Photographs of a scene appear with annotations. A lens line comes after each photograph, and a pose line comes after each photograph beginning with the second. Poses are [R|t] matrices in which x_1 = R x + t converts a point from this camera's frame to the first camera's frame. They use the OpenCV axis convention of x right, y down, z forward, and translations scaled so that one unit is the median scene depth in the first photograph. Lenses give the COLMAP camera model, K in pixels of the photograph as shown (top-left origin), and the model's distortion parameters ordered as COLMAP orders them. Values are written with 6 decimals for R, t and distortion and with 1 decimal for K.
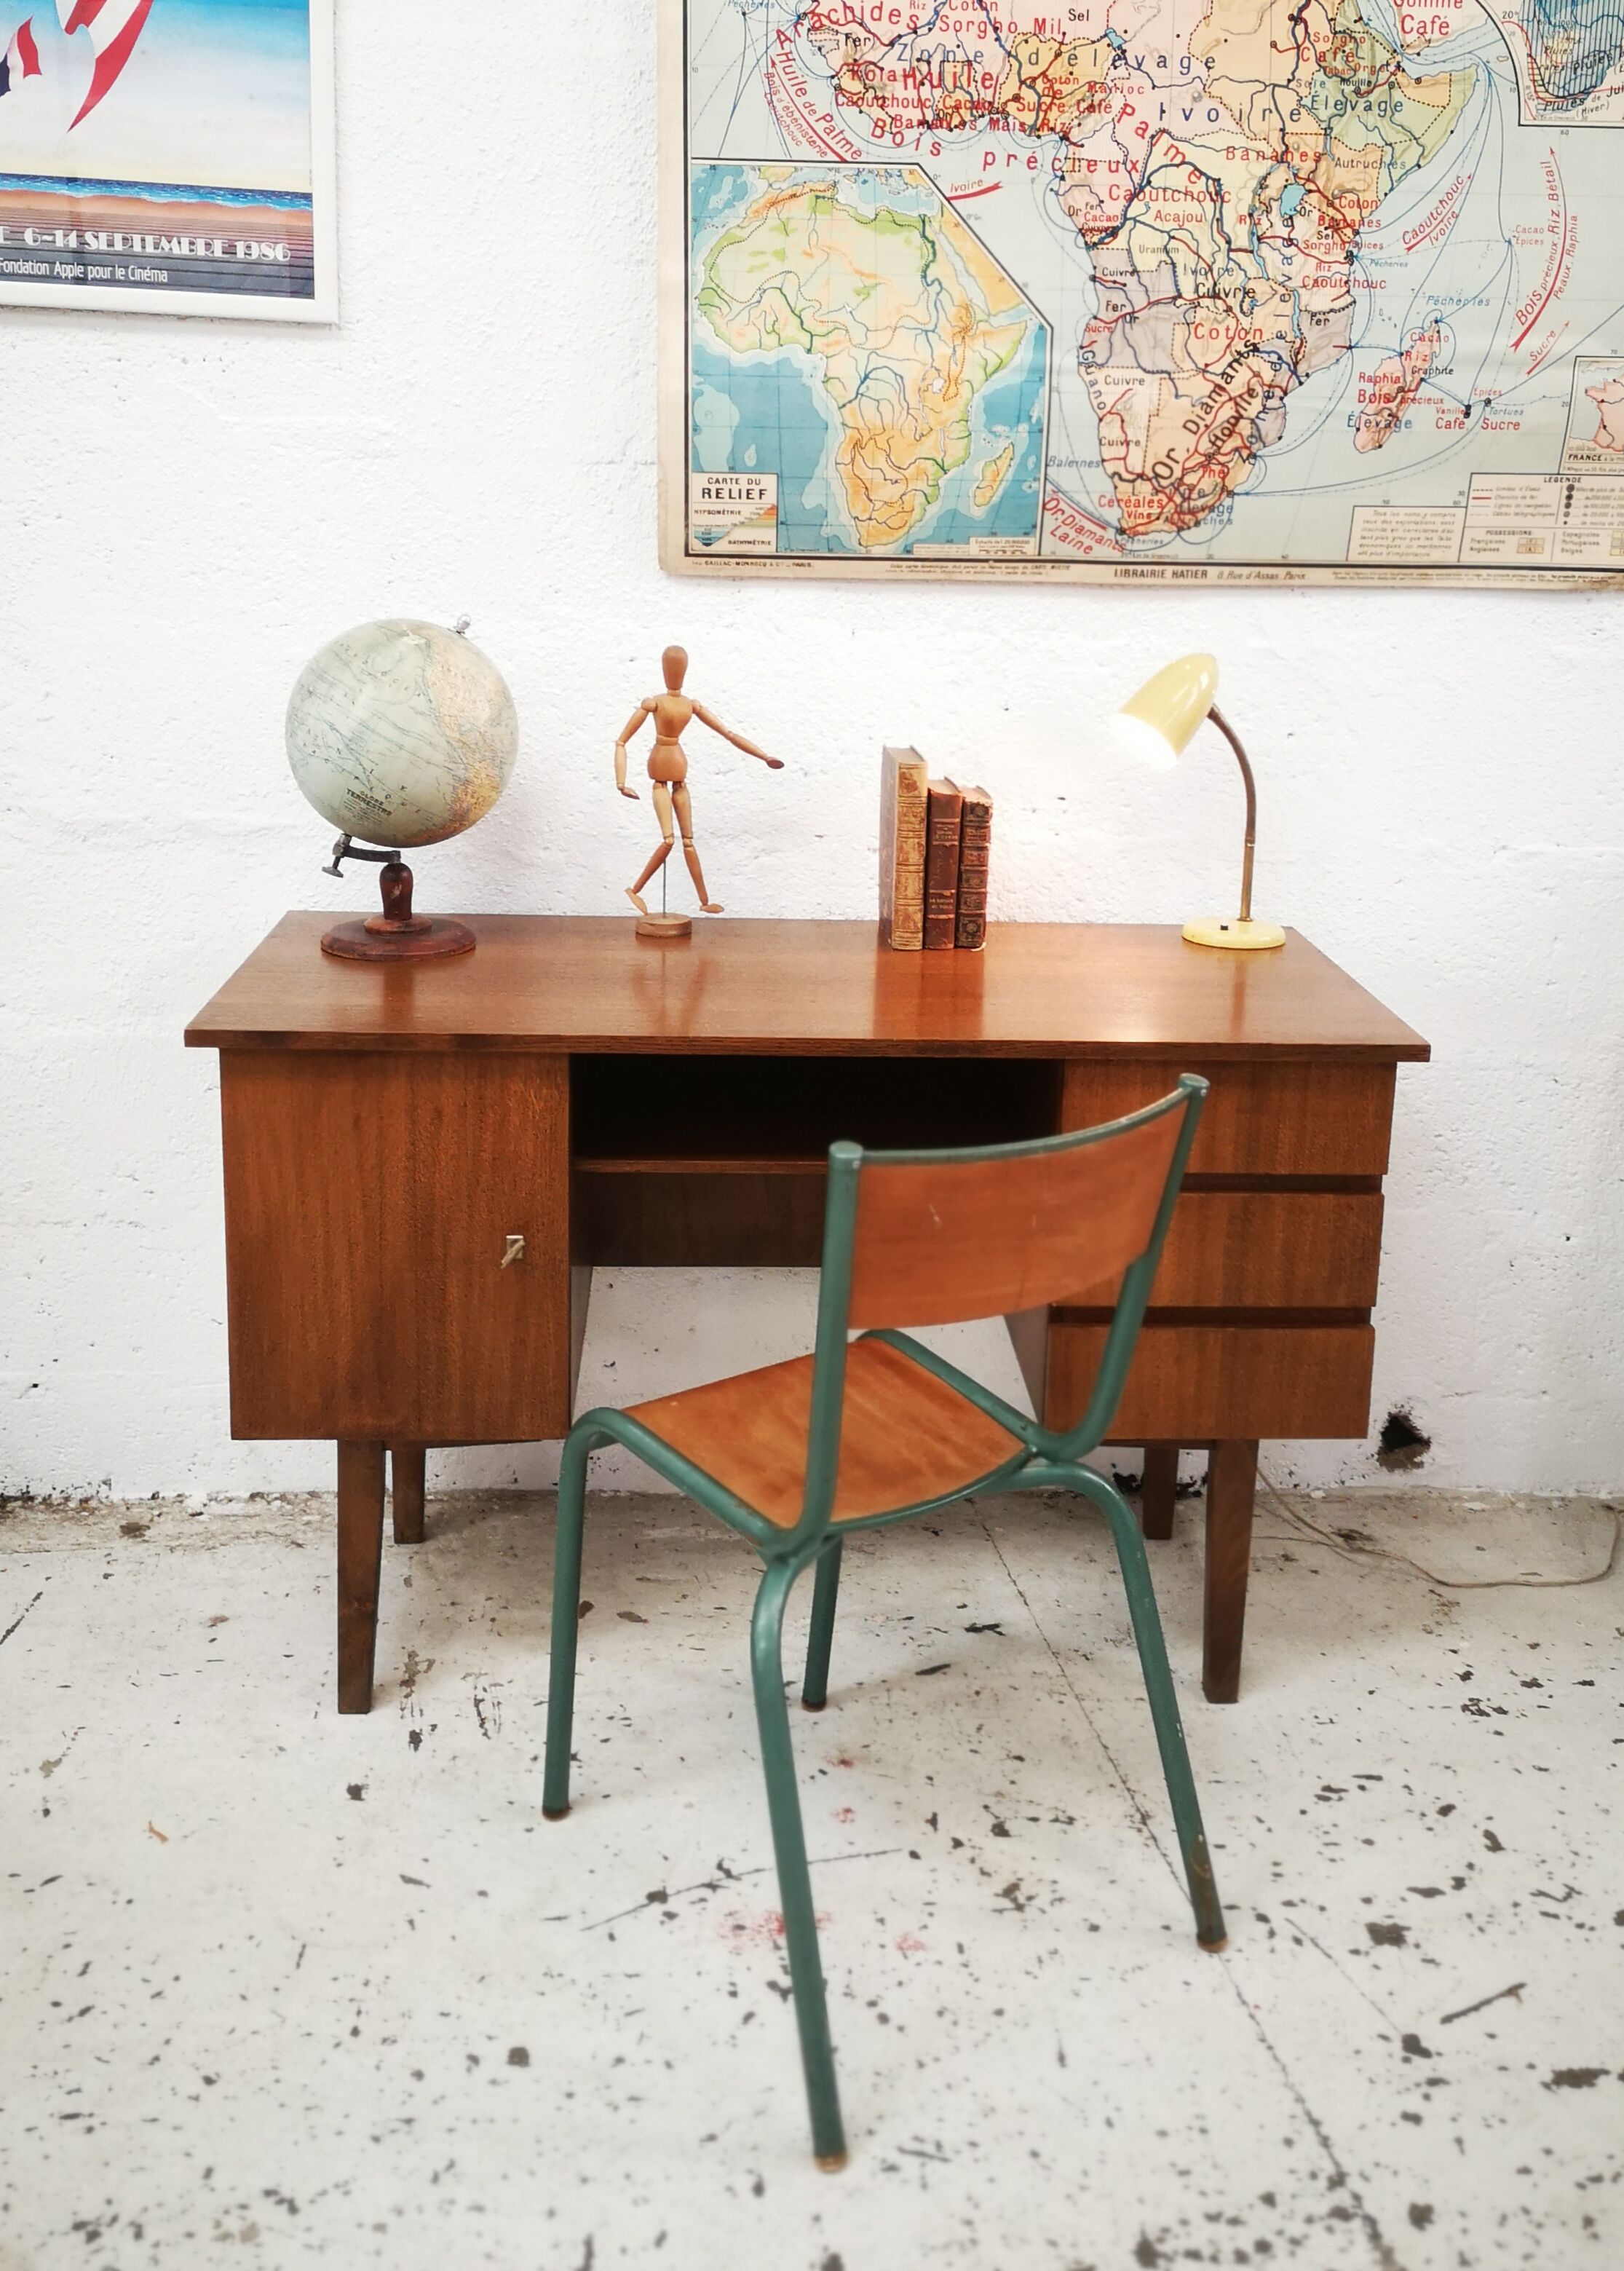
lens RADIAL K [[2239.7, 0, 850.7], [0, 2239.7, 948.8], [0, 0, 1]] dist [0.083603, -0.027568]
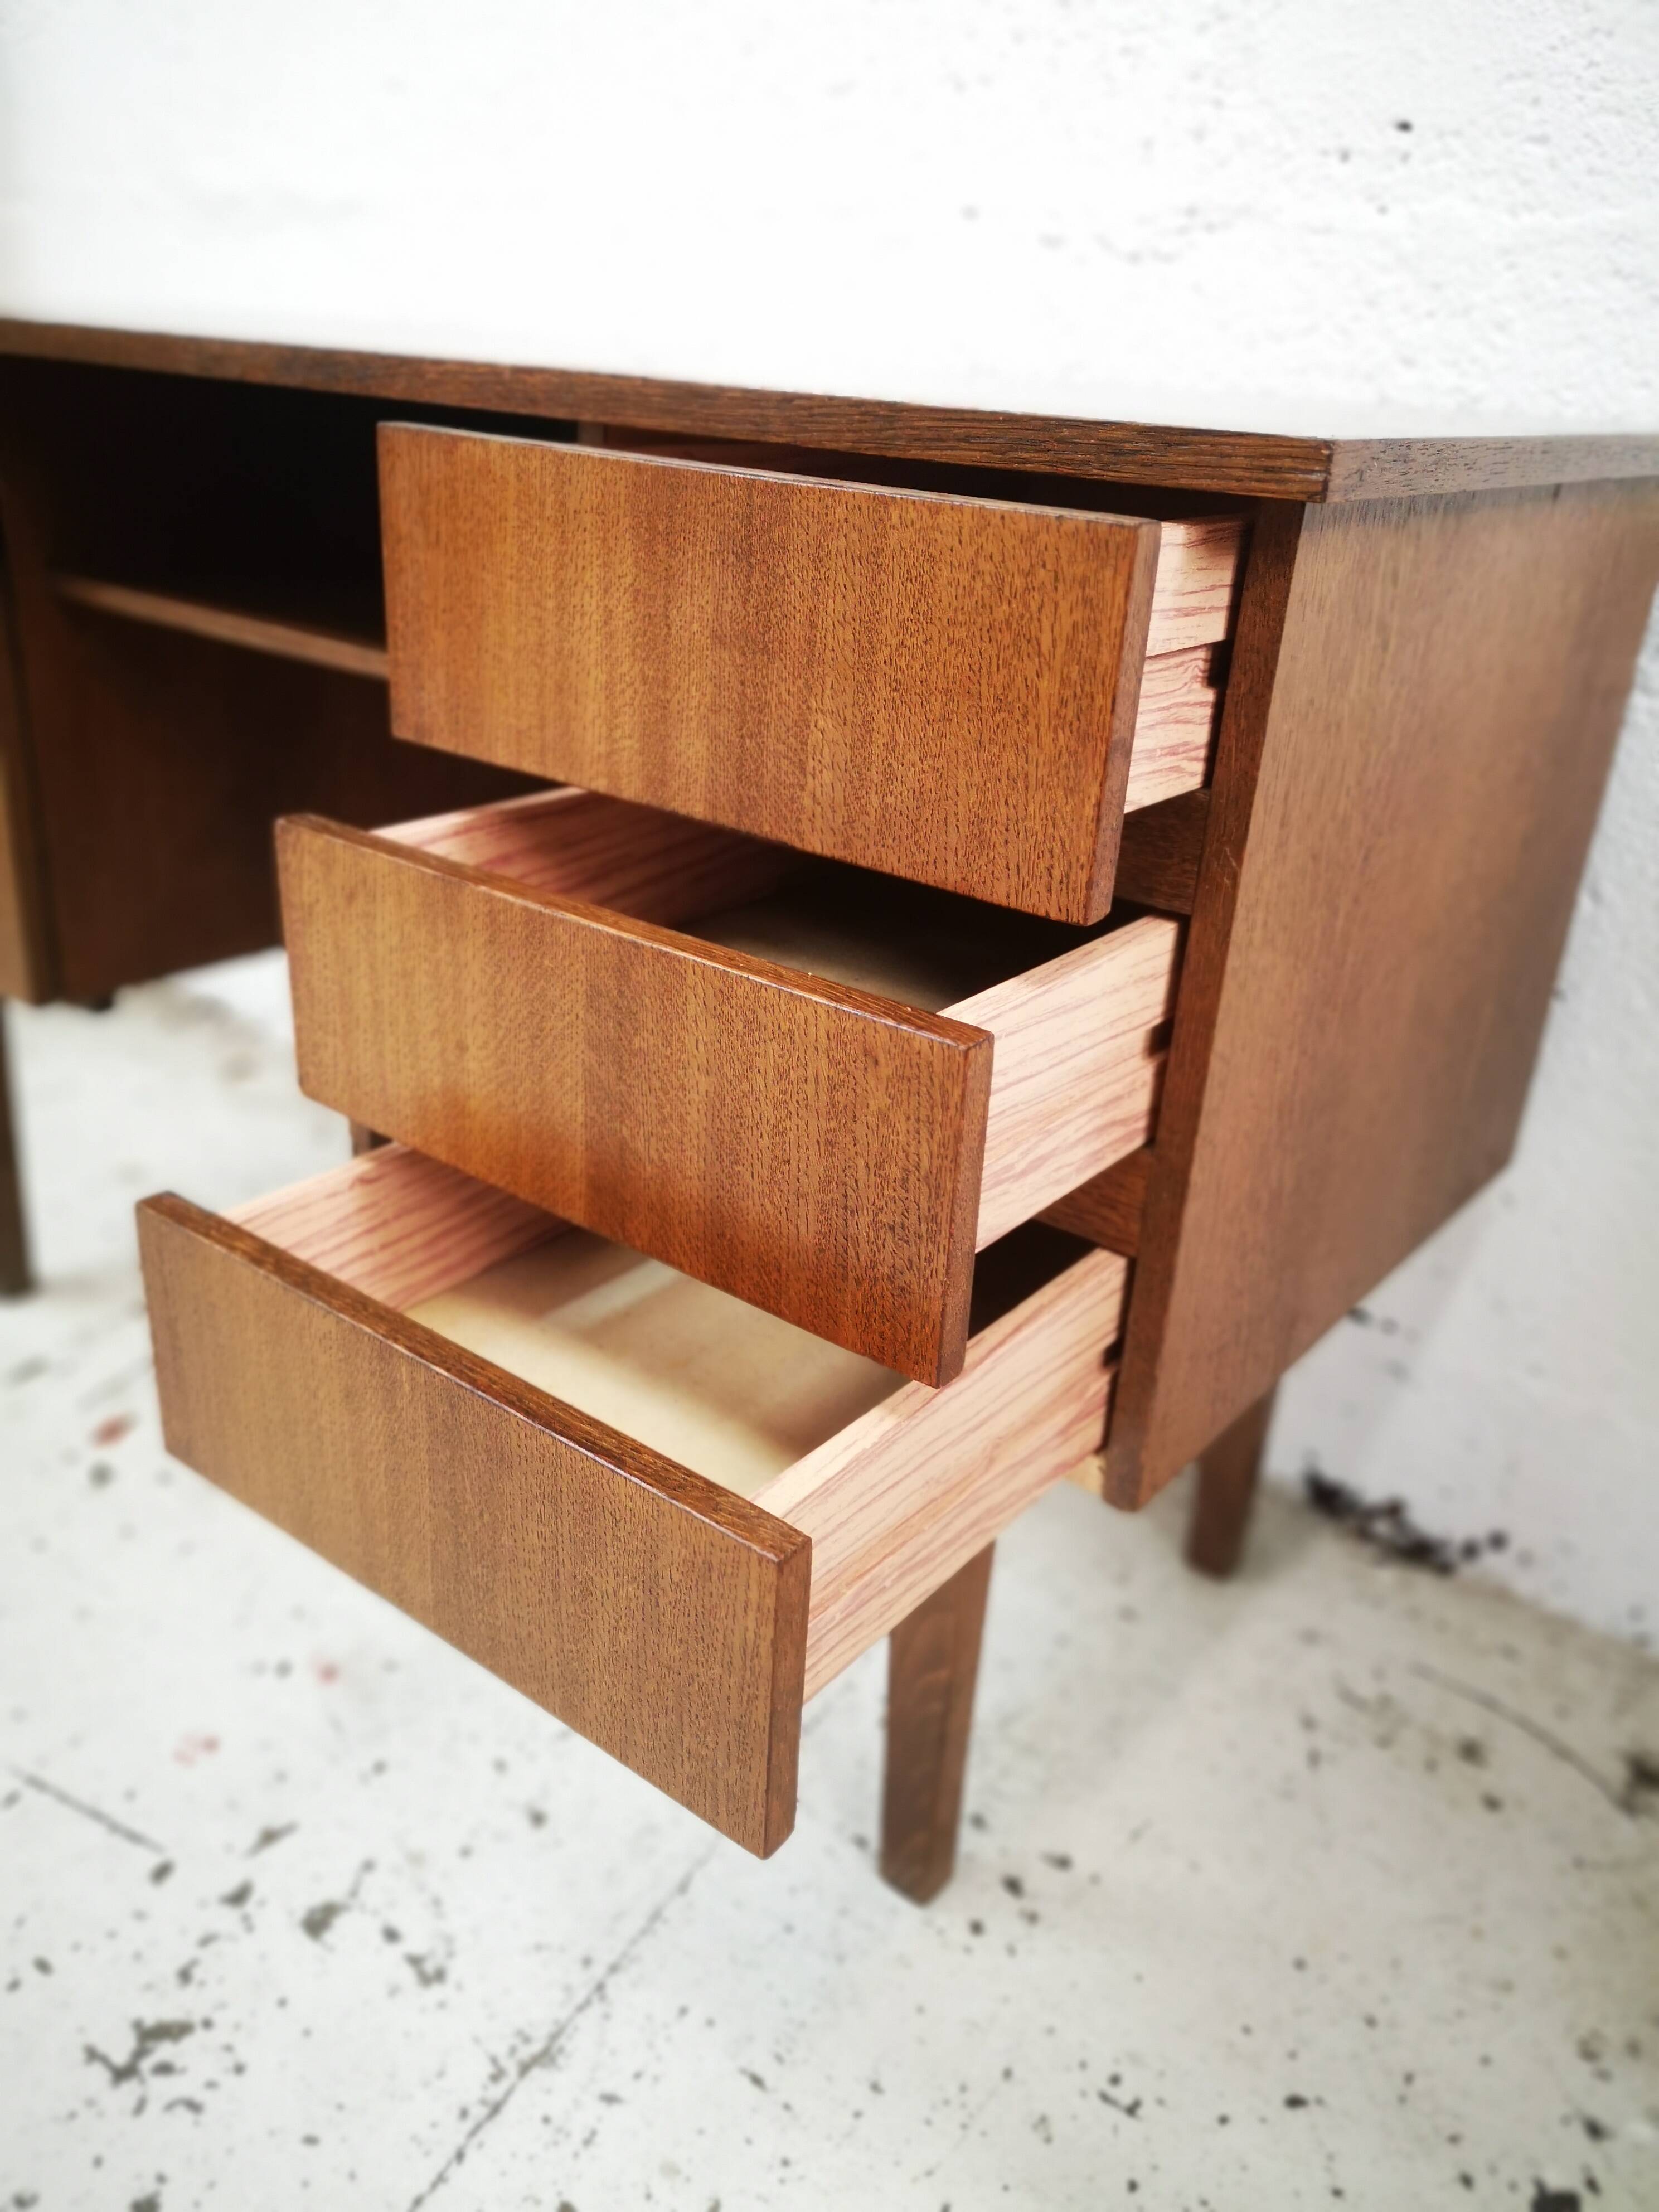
lens RADIAL K [[1747.0, 0, 829.5], [0, 1747.0, 1106.0], [0, 0, 1]] dist [0.000958, -0.005190]
pose [[0.745752, 0.286674, -0.601392, 0.295364], [-0.189160, 0.956649, 0.221453, 0.075342], [0.638806, -0.051389, 0.767650, 0.648061]]
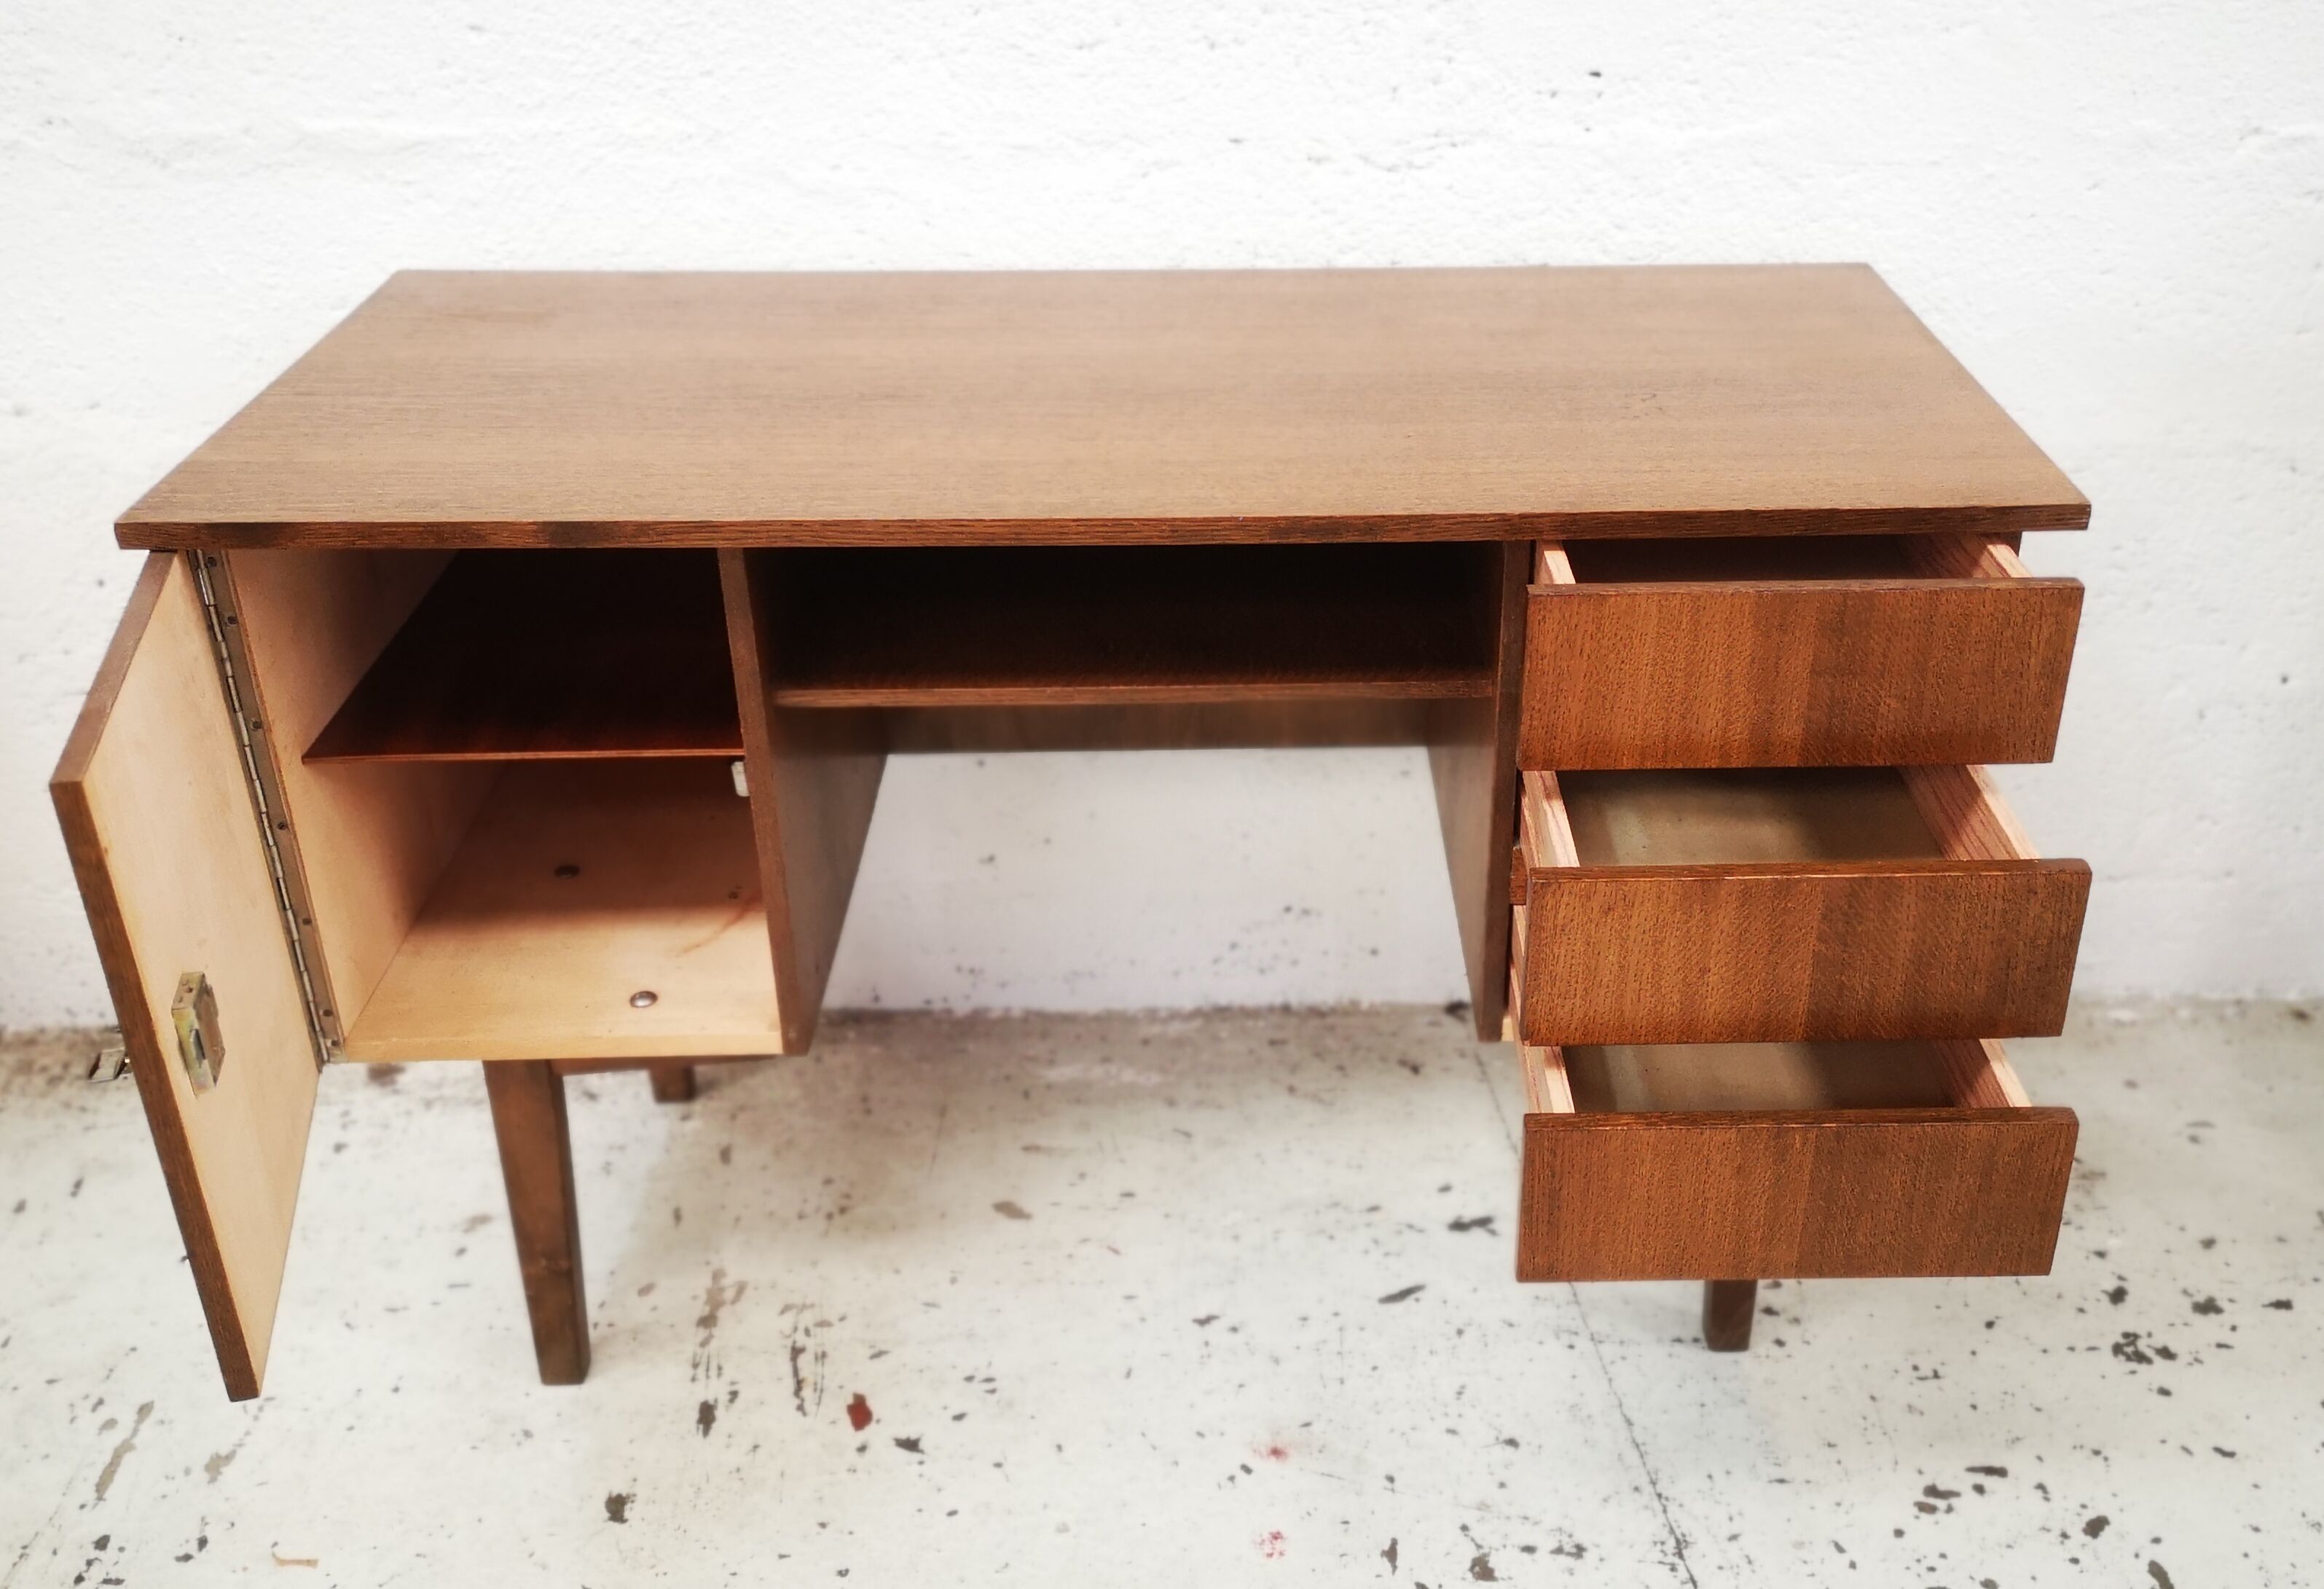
lens RADIAL K [[2243.5, 0, 1299.4], [0, 2243.5, 747.1], [0, 0, 1]] dist [0.116210, -0.167040]
pose [[0.999099, -0.007965, -0.041688, 0.033347], [0.018374, 0.966592, 0.255660, -0.048961], [0.038259, -0.256195, 0.965868, 0.299301]]
